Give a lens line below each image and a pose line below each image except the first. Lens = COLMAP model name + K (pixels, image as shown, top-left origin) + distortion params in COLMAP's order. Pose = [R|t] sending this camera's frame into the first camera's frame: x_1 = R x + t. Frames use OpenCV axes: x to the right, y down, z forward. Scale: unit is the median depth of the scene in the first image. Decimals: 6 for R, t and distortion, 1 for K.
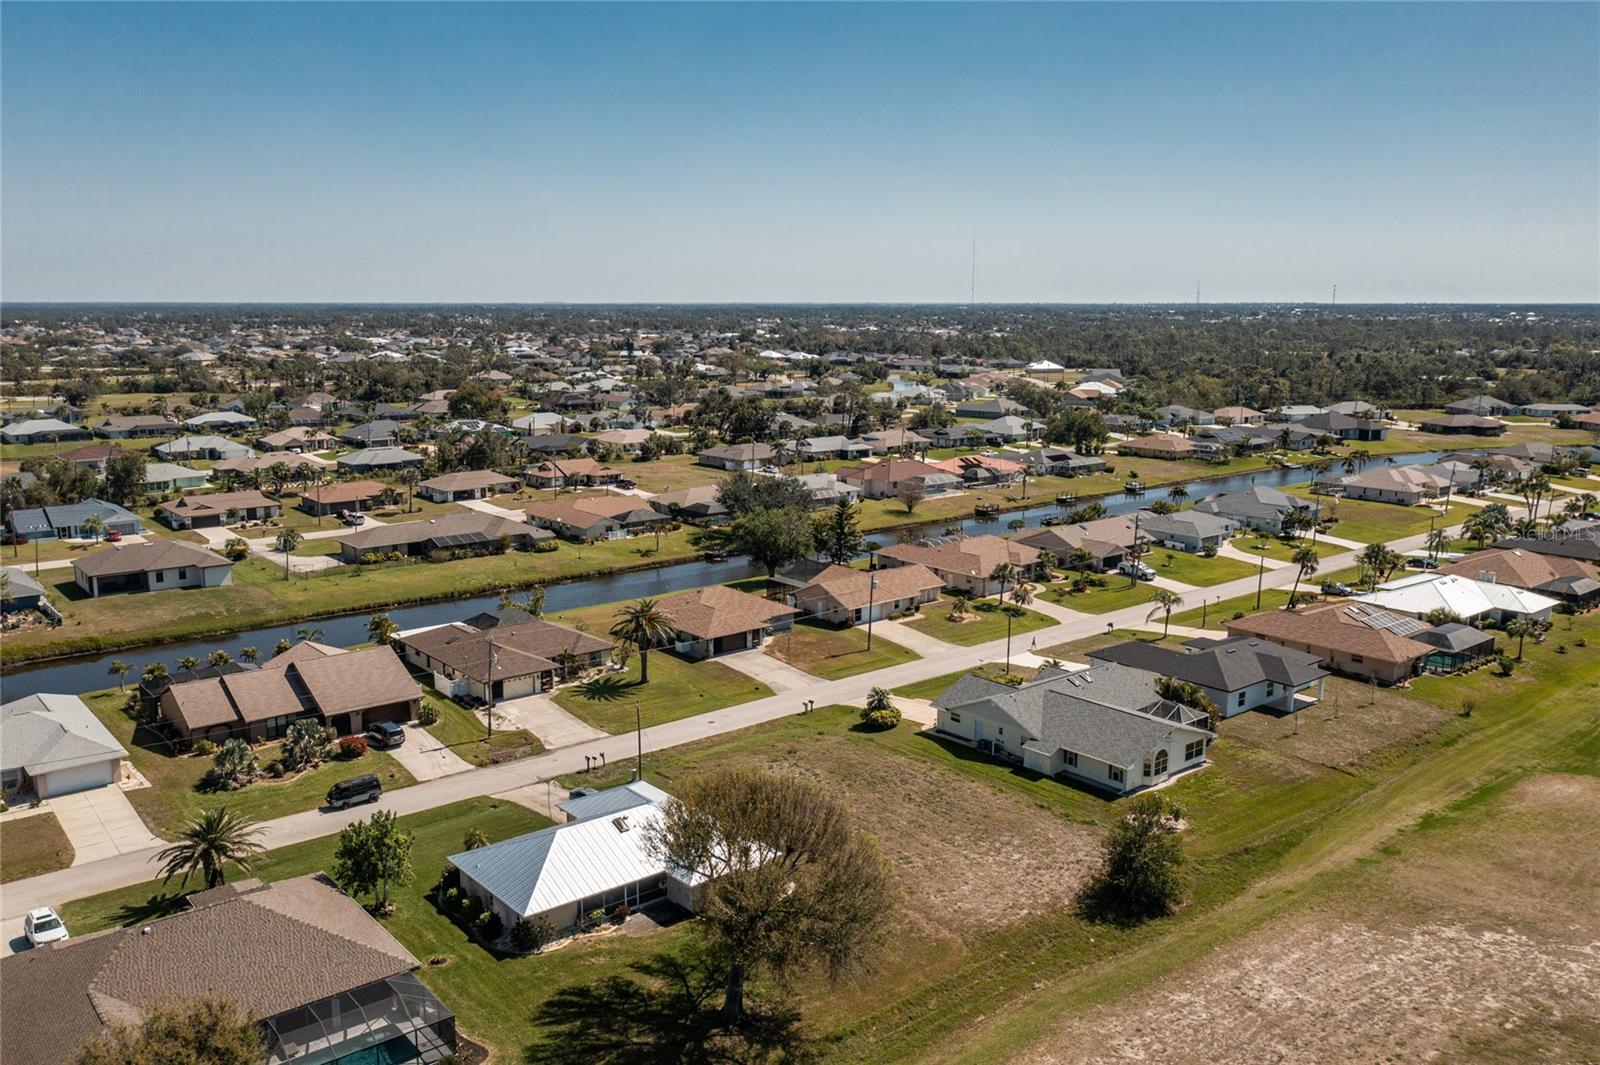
lens RADIAL K [[1283.1, 0, 800.0], [0, 1283.1, 532.5], [0, 0, 1]] dist [-0.002752, 0.003628]
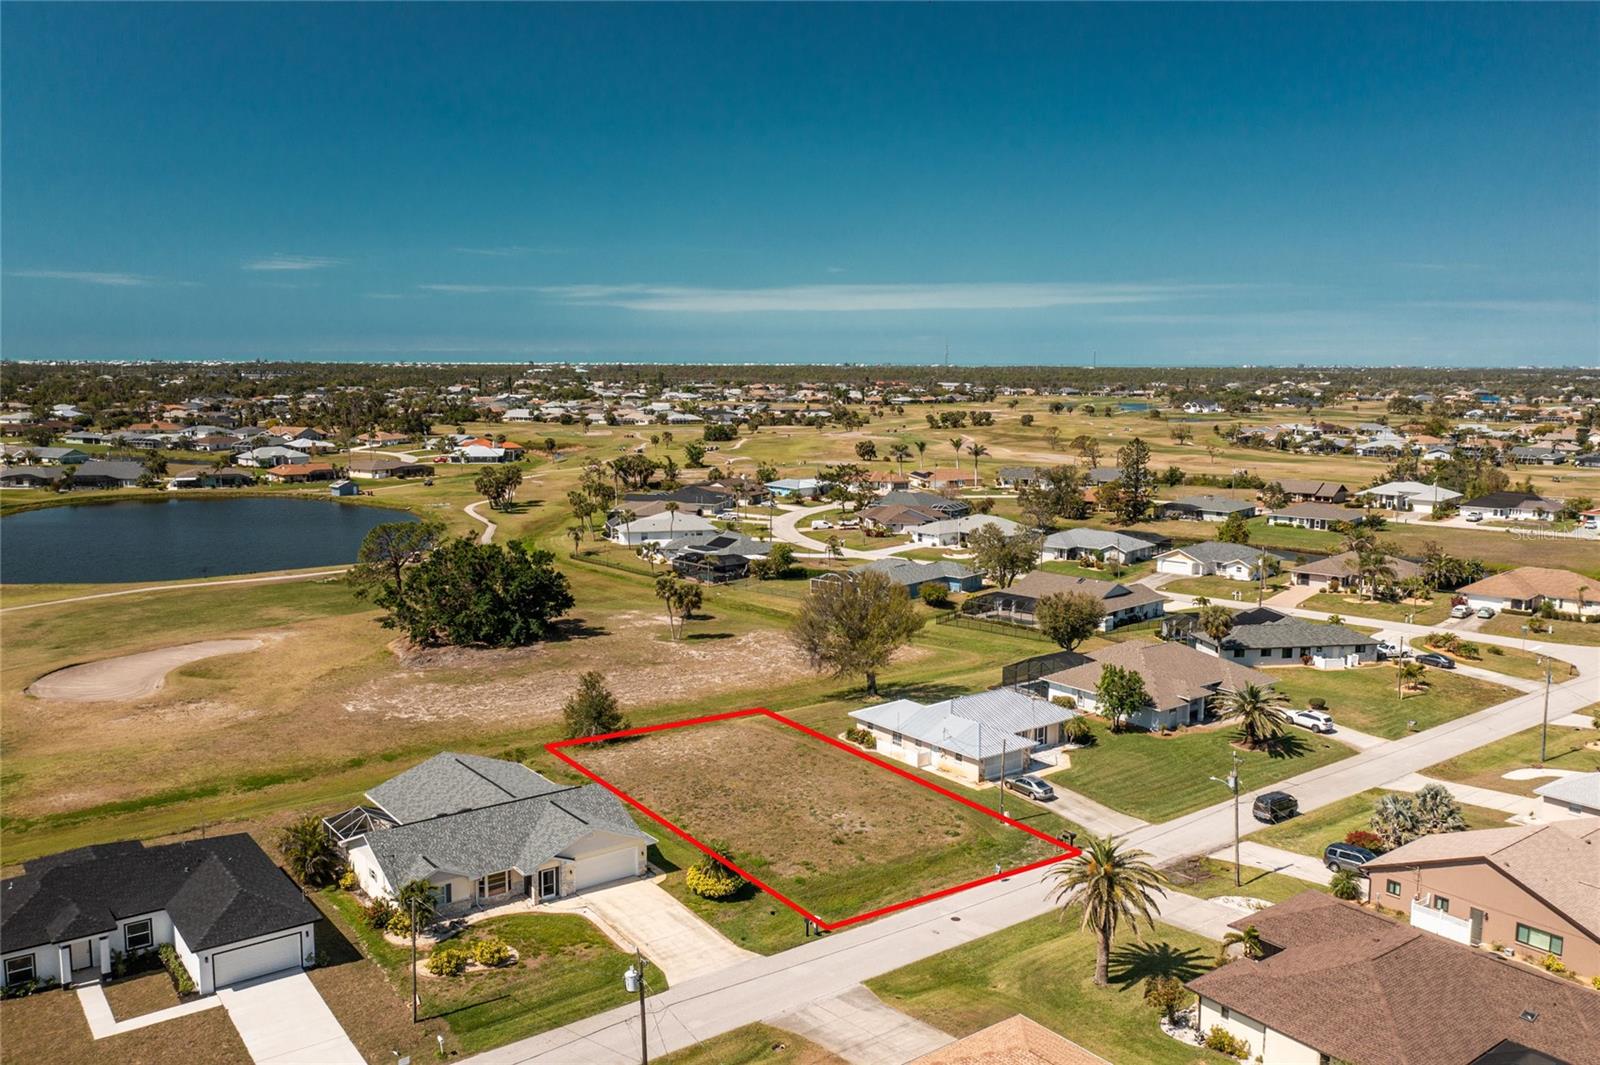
lens RADIAL K [[1287.3, 0, 800.0], [0, 1287.3, 532.5], [0, 0, 1]] dist [-0.003743, -0.000949]
pose [[-0.998754, -0.012756, 0.048252, -0.013374], [0.002649, 0.951880, 0.306460, -0.182101], [-0.049839, 0.306206, -0.950660, 1.117683]]
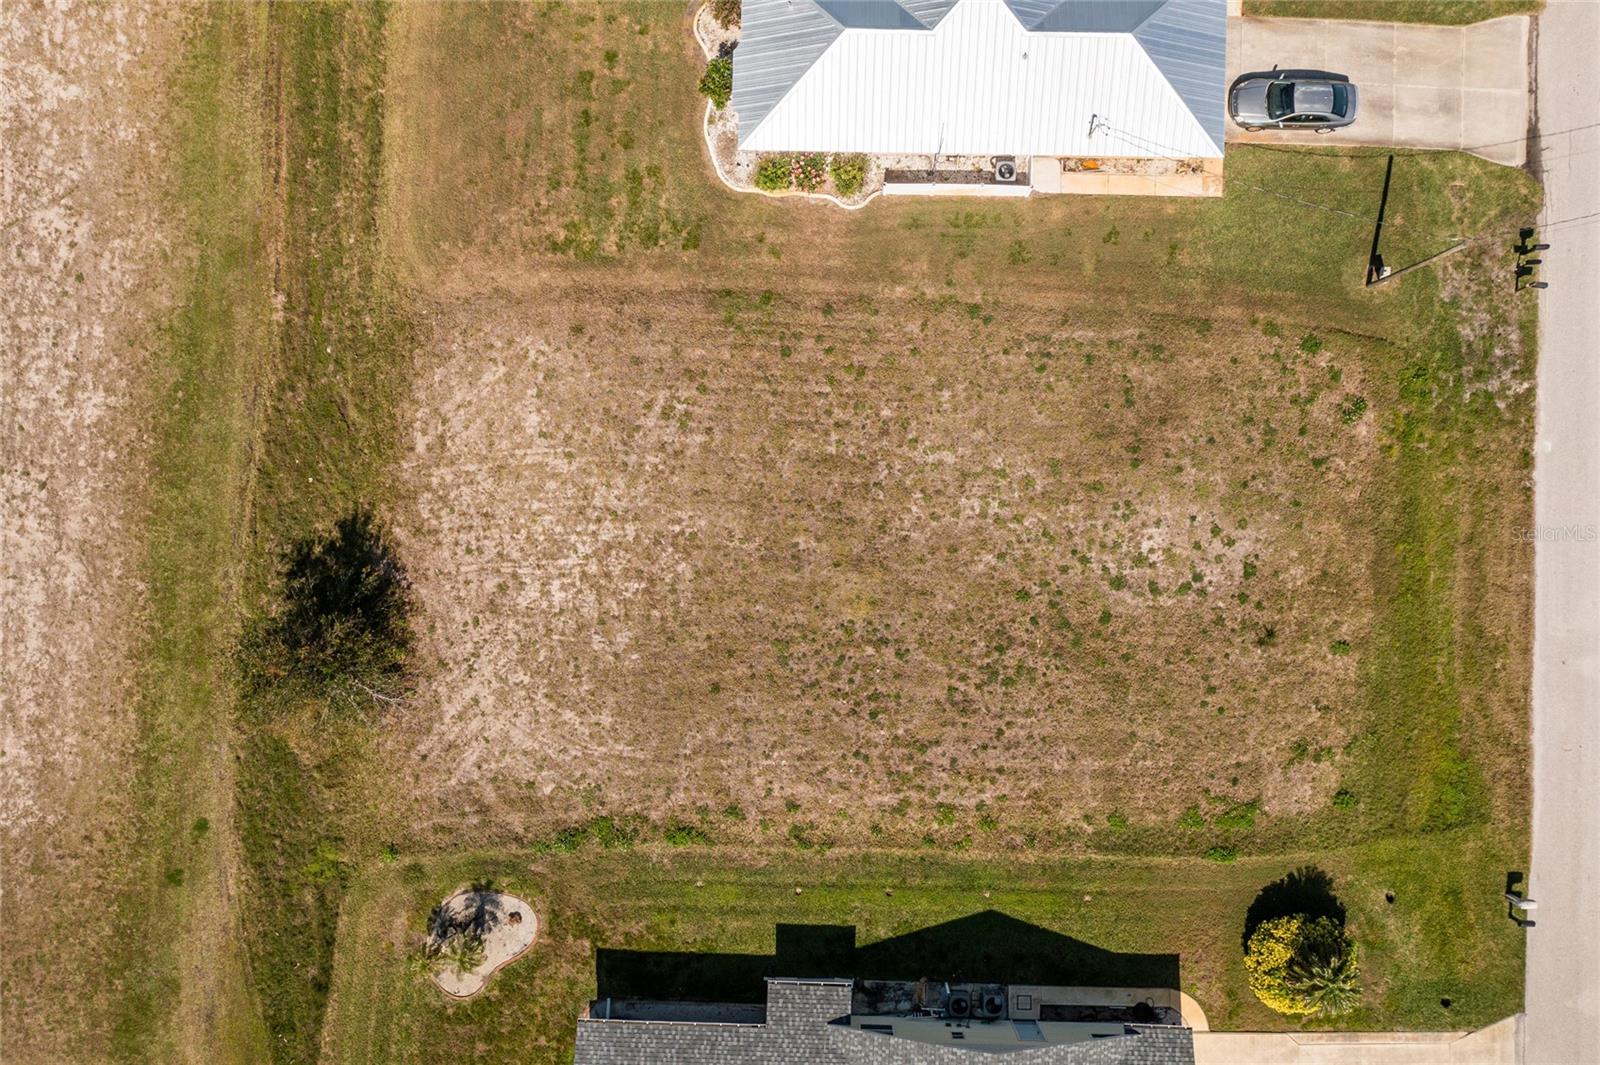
lens RADIAL K [[1287.3, 0, 800.0], [0, 1287.3, 532.5], [0, 0, 1]] dist [-0.003743, -0.000949]
pose [[-0.661109, 0.750249, -0.007829, 0.045726], [-0.119934, -0.095372, 0.988190, -0.146154], [0.740643, 0.654240, 0.153032, 0.508494]]
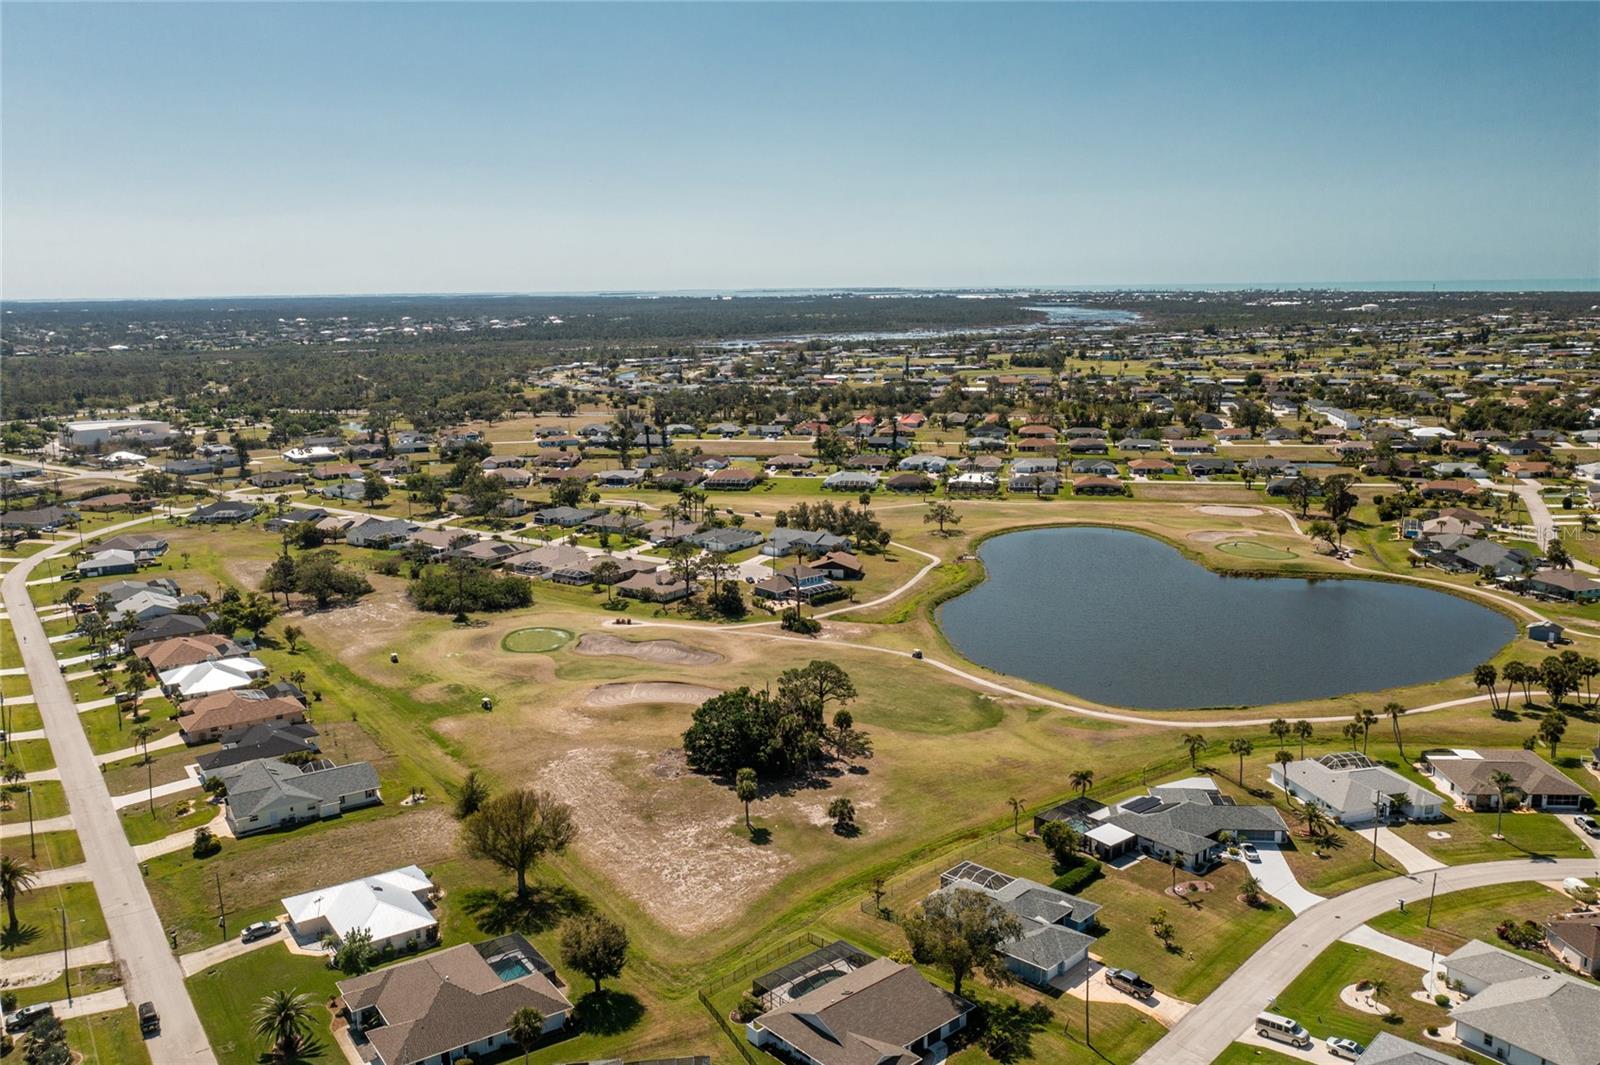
lens RADIAL K [[1287.3, 0, 800.0], [0, 1287.3, 532.5], [0, 0, 1]] dist [-0.003743, -0.000949]
pose [[0.096675, -0.190598, 0.976896, -0.895318], [0.189893, 0.966997, 0.169875, -0.236863], [-0.977034, 0.169083, 0.129677, 0.027410]]
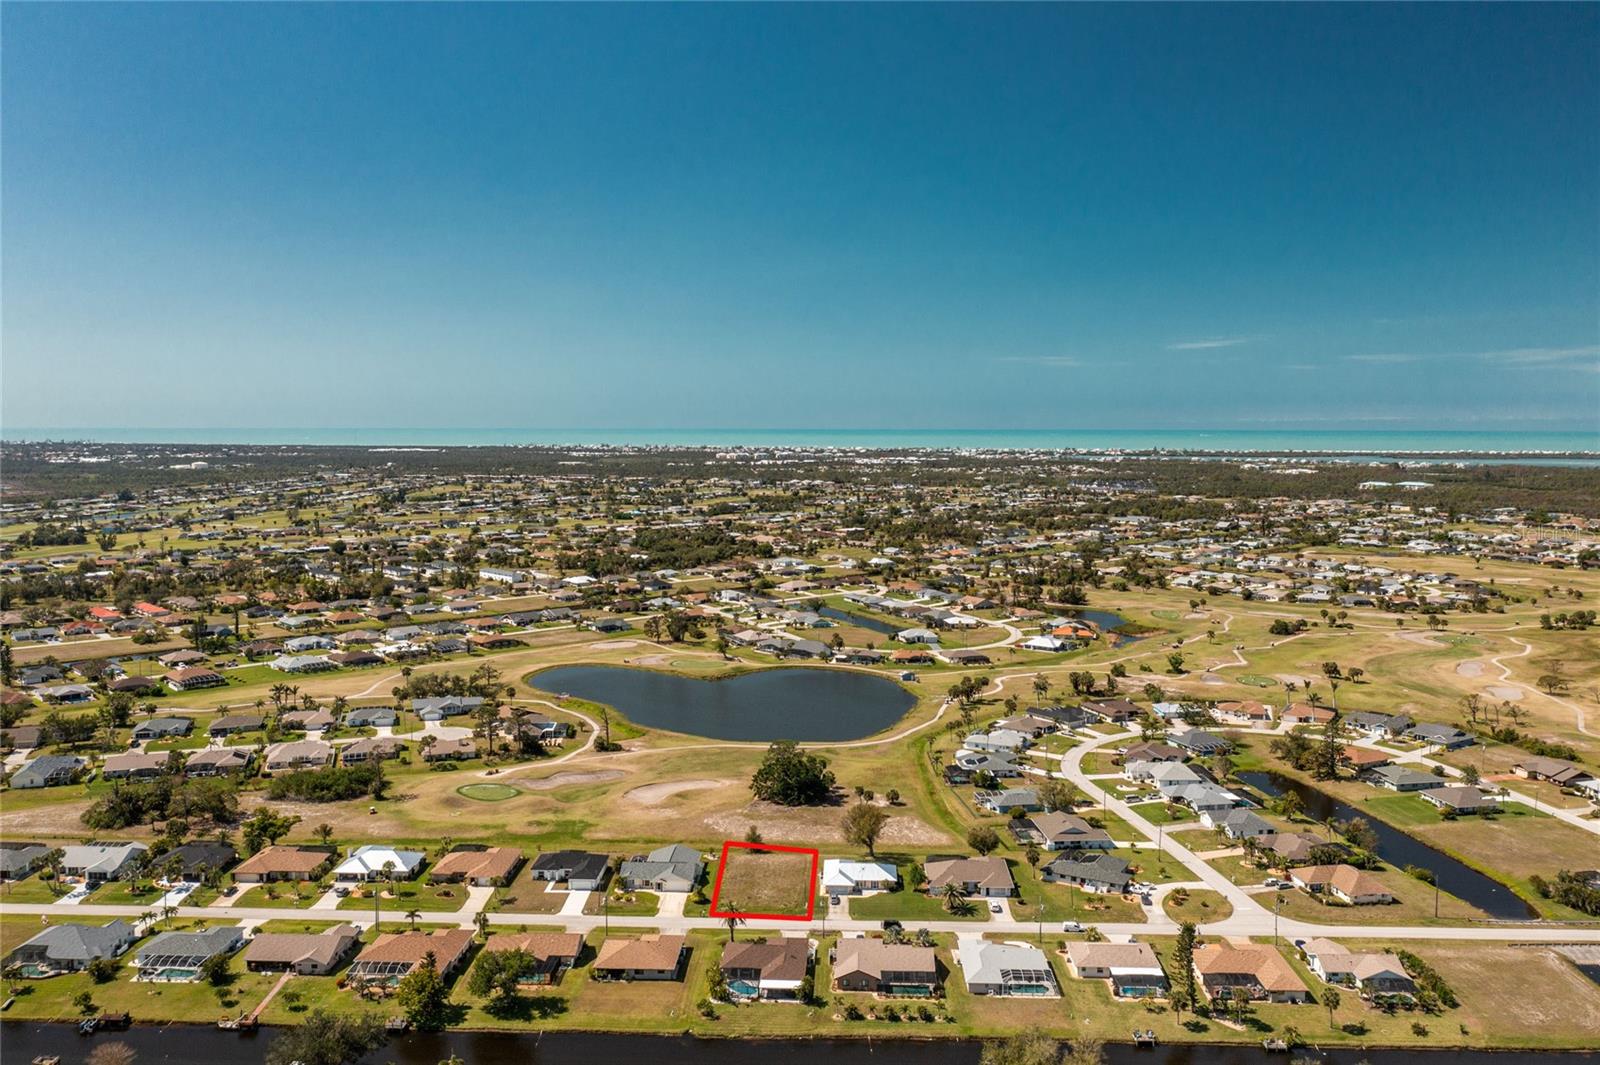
lens RADIAL K [[1287.3, 0, 800.0], [0, 1287.3, 532.5], [0, 0, 1]] dist [-0.003743, -0.000949]
pose [[-0.741979, -0.060457, 0.667692, -1.184644], [0.114489, 0.969870, 0.215045, -0.733294], [-0.660575, 0.236002, -0.712701, 1.713913]]
